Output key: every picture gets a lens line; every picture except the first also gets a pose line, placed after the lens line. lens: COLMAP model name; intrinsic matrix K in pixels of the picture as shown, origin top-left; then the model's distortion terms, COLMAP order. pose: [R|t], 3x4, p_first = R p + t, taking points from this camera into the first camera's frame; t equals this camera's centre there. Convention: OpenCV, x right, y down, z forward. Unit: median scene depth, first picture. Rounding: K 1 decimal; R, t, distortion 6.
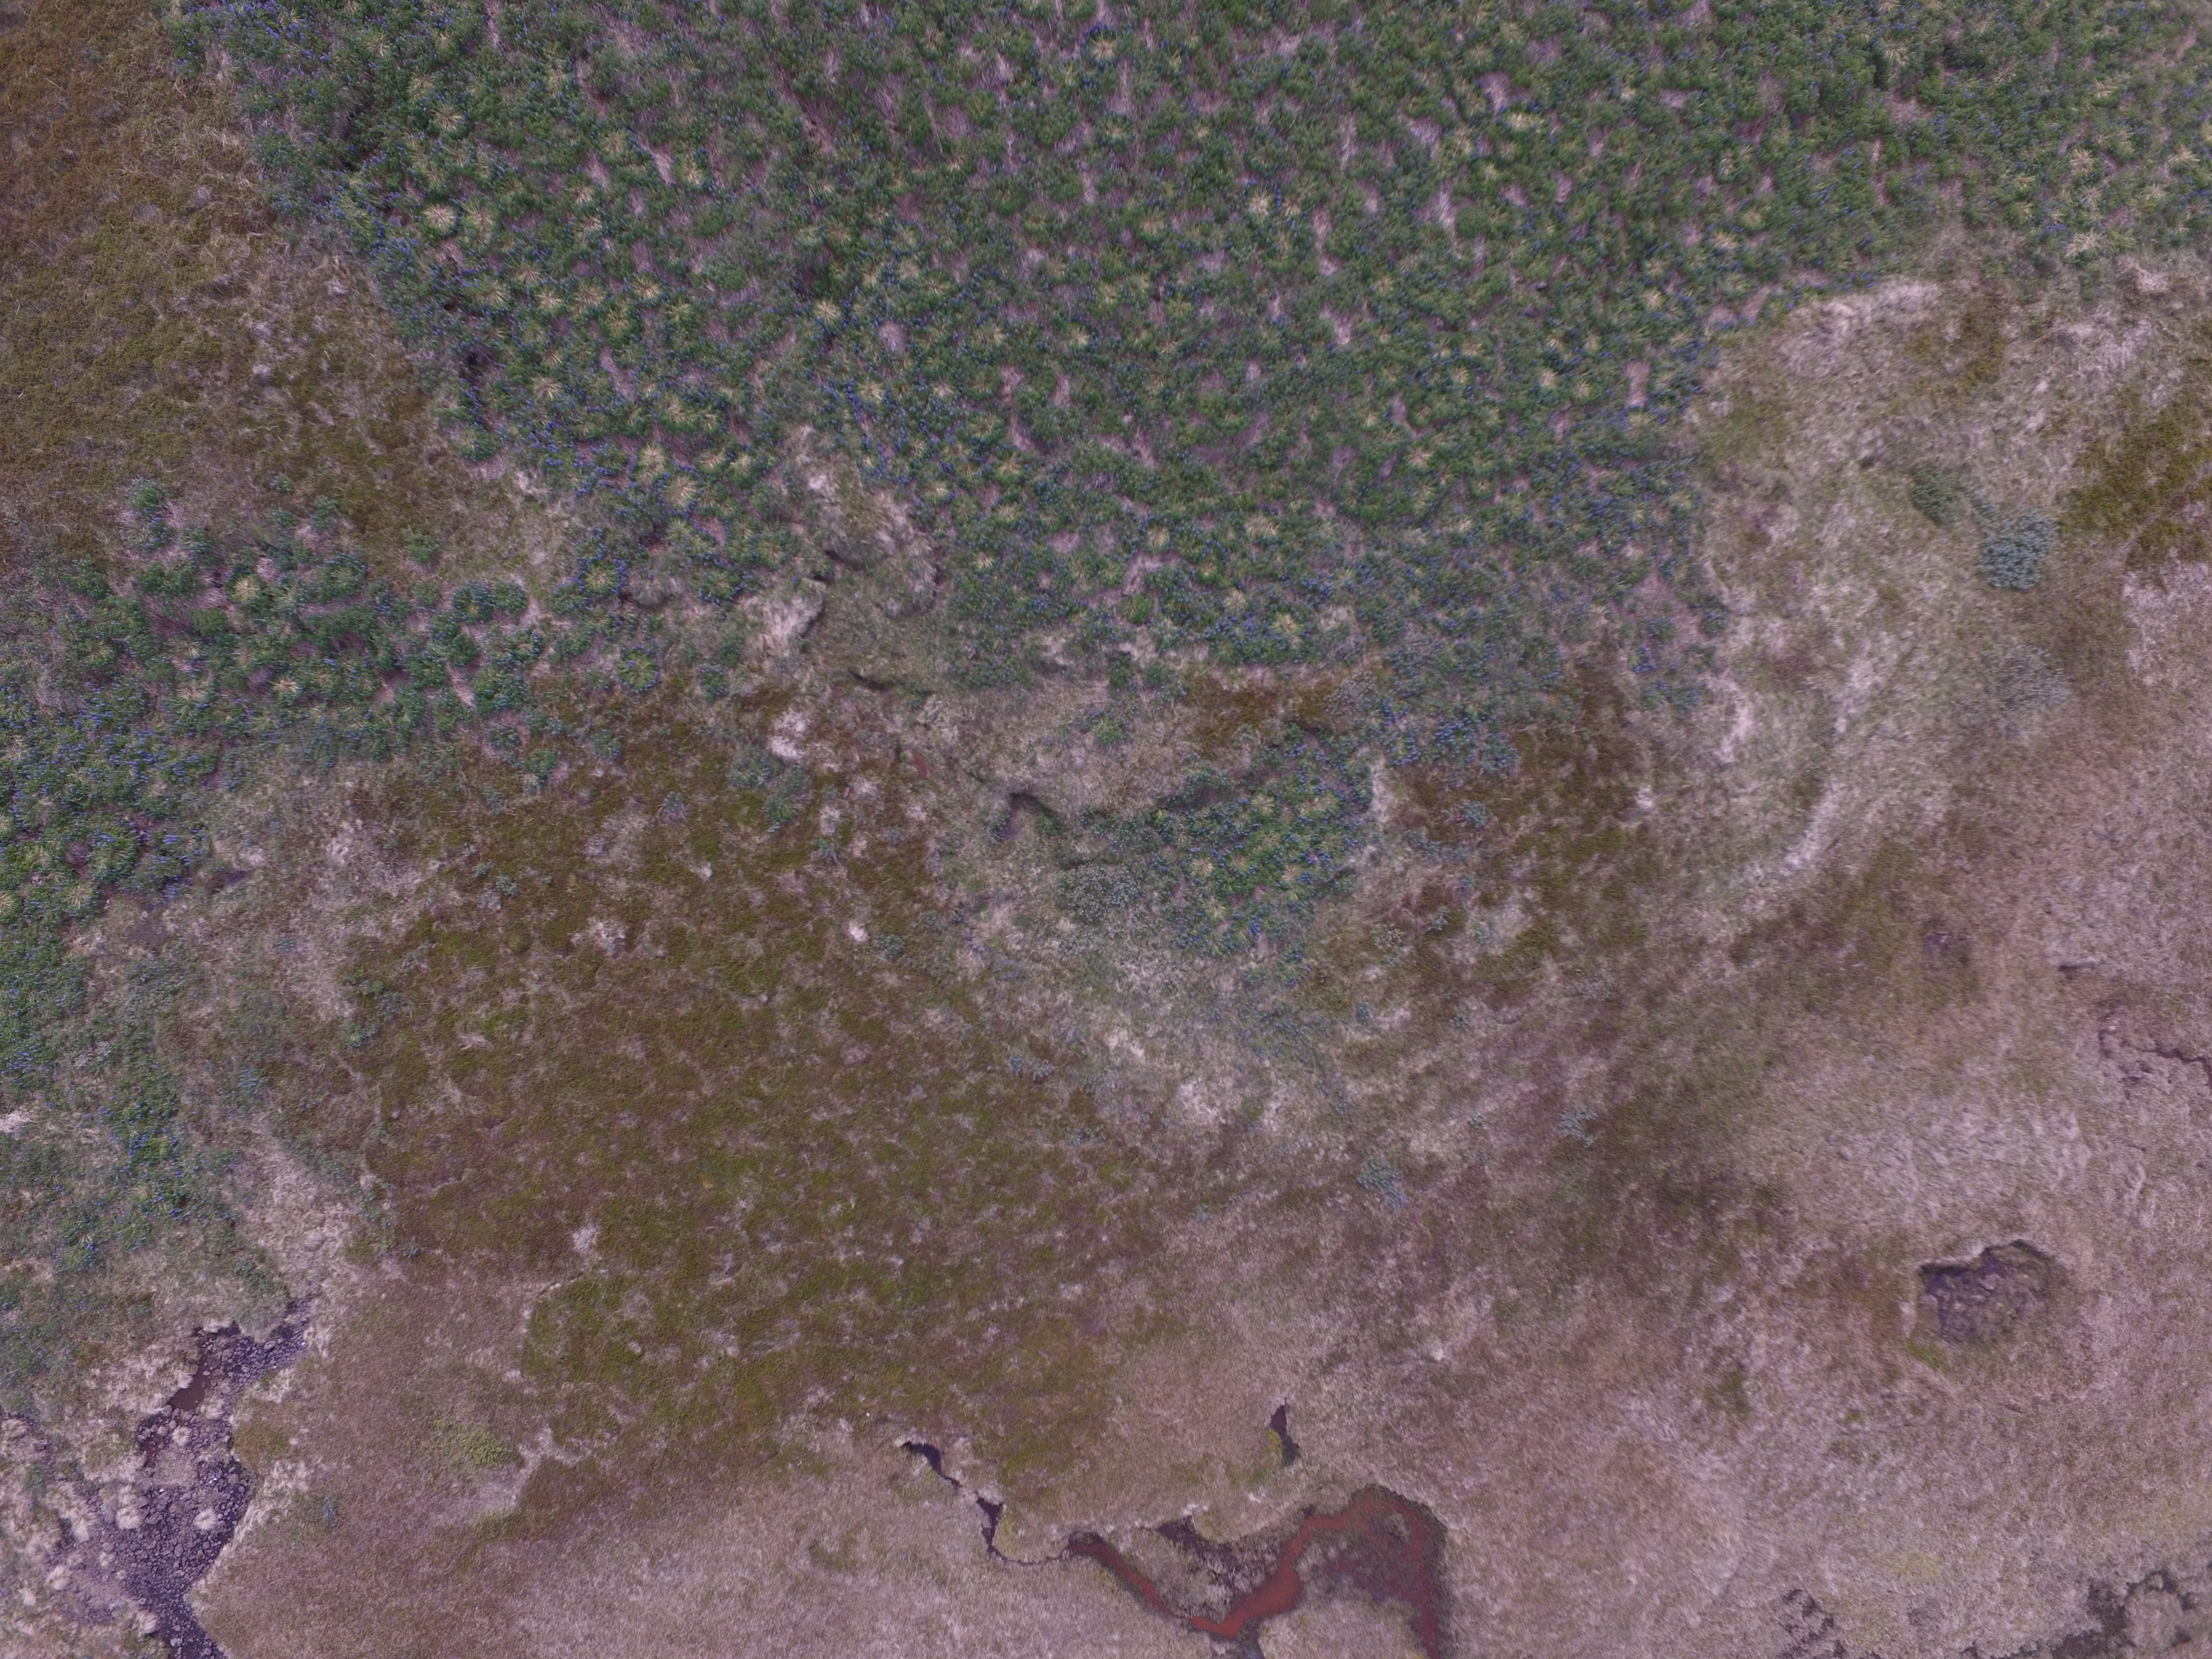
lens RADIAL K [[1750.0, 0, 1069.8], [0, 1750.0, 762.5], [0, 0, 1]] dist [-0.023033, 0.058930]
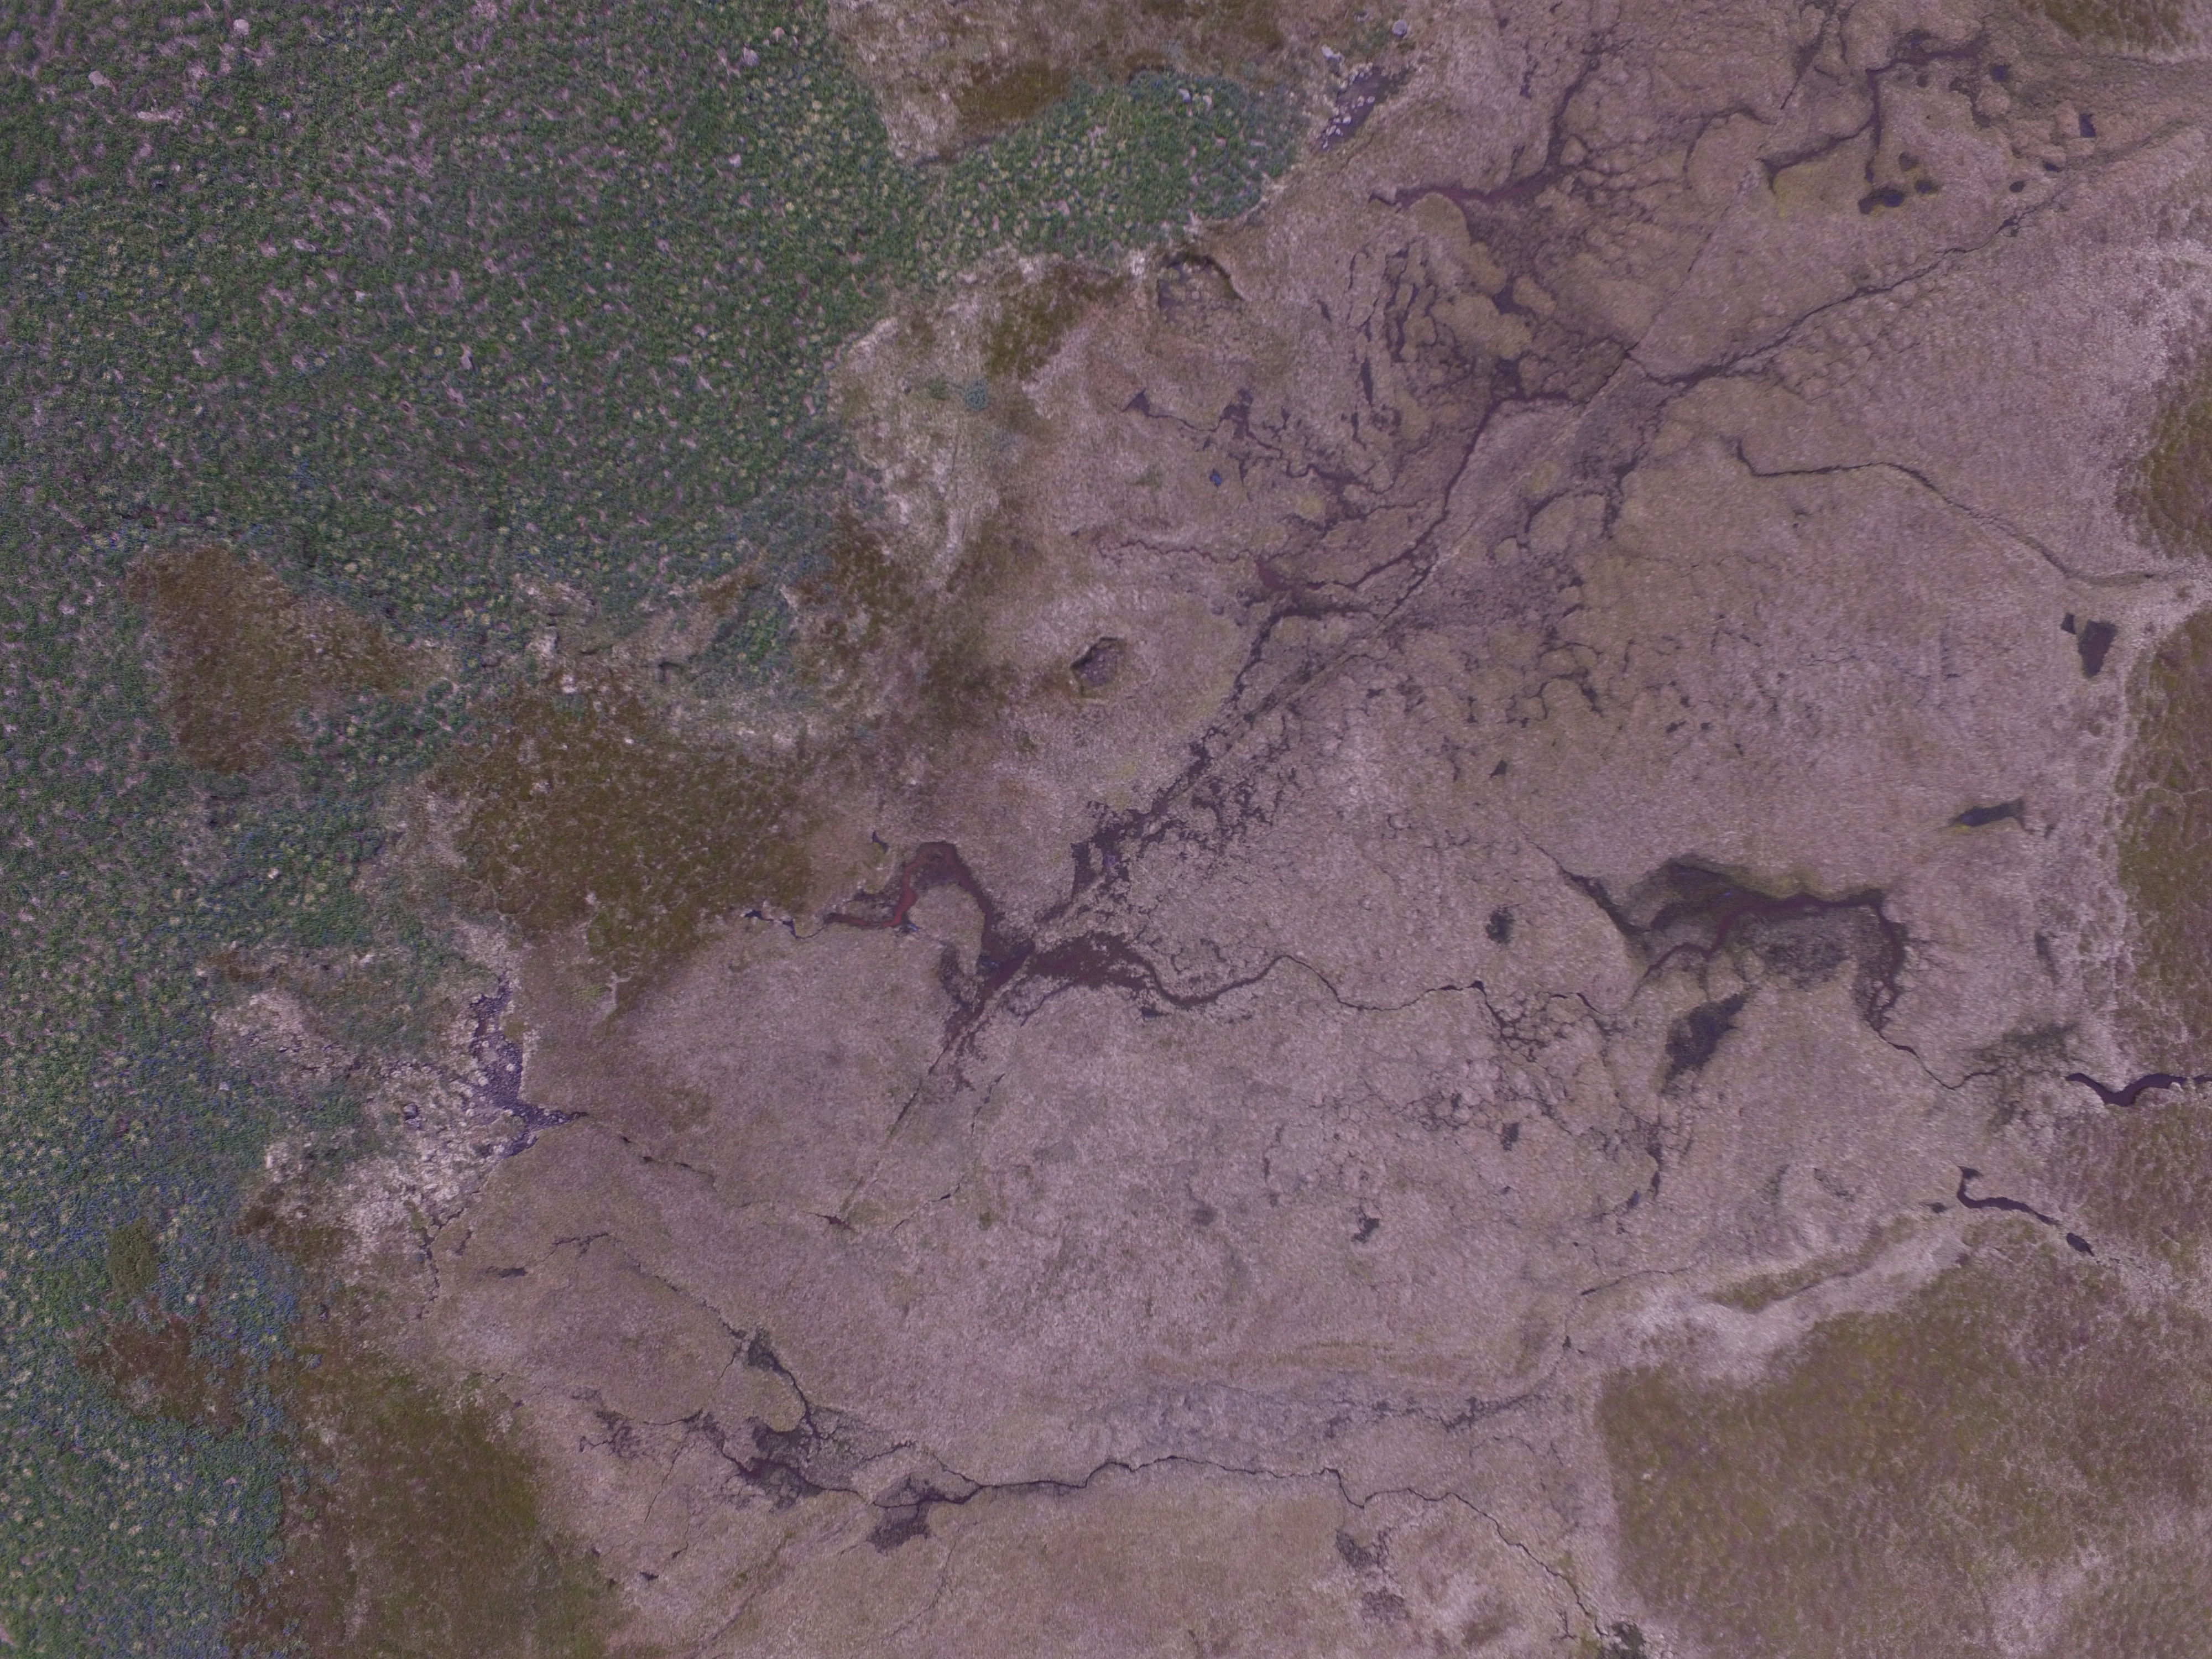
lens RADIAL K [[1686.2, 0, 1091.2], [0, 1686.2, 755.6], [0, 0, 1]] dist [-0.017575, 0.031932]
pose [[0.883339, -0.466749, 0.043100, 0.351545], [0.466159, 0.884389, 0.023485, 0.366248], [-0.049079, -0.000654, 0.998795, -1.461917]]
